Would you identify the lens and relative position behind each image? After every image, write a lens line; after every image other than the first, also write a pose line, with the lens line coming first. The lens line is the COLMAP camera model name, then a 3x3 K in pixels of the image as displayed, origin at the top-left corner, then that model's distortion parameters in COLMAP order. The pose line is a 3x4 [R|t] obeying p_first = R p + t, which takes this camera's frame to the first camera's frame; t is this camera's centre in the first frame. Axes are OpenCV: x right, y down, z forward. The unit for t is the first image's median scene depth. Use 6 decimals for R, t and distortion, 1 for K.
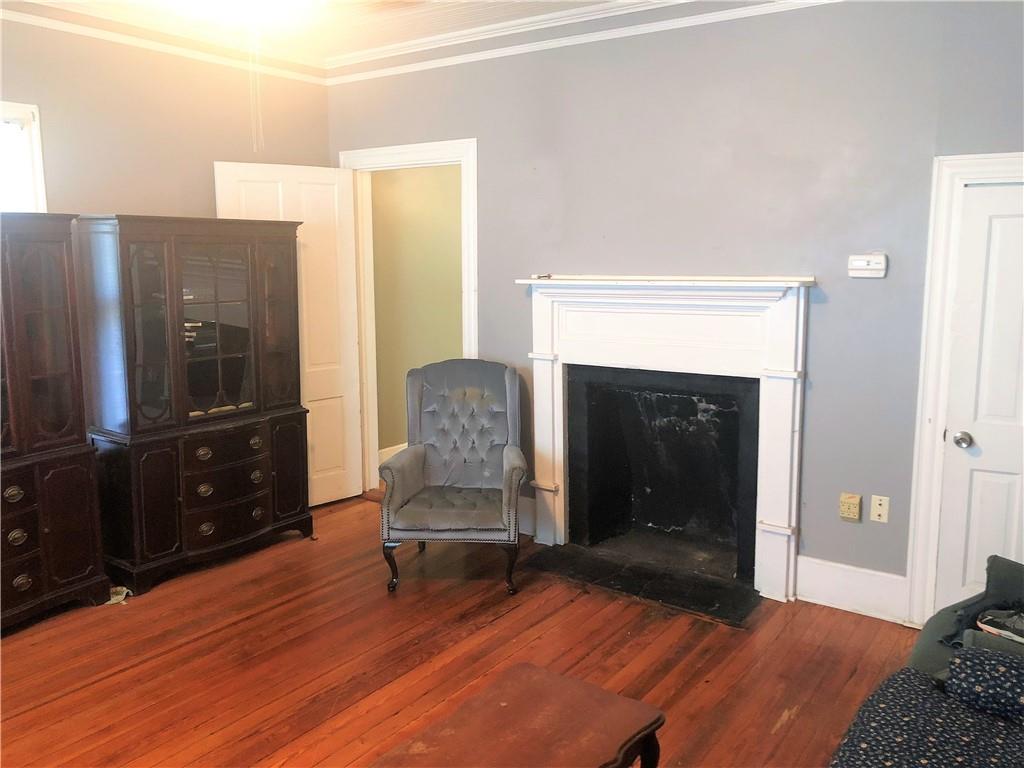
lens RADIAL K [[836.7, 0, 506.8], [0, 836.7, 391.9], [0, 0, 1]] dist [0.054761, -0.083026]
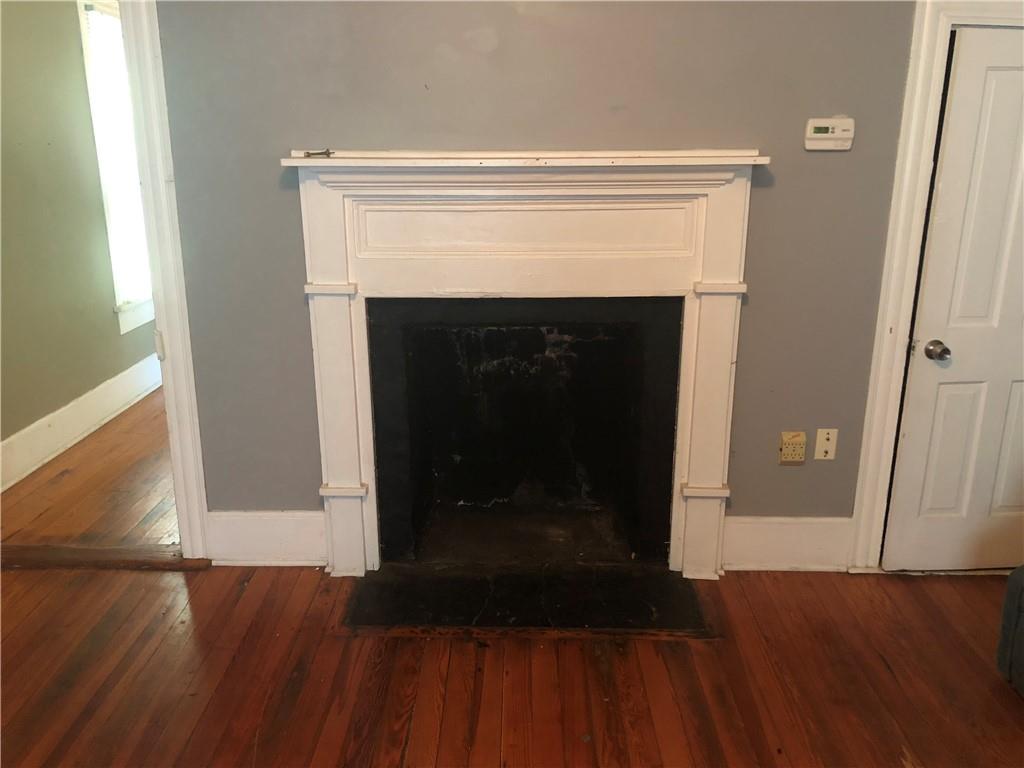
lens RADIAL K [[836.7, 0, 506.8], [0, 836.7, 391.9], [0, 0, 1]] dist [0.054761, -0.083026]
pose [[0.815406, -0.164412, 0.555051, -0.222499], [0.089252, 0.983061, 0.160078, -0.060659], [-0.571968, -0.080989, 0.816268, 0.463797]]
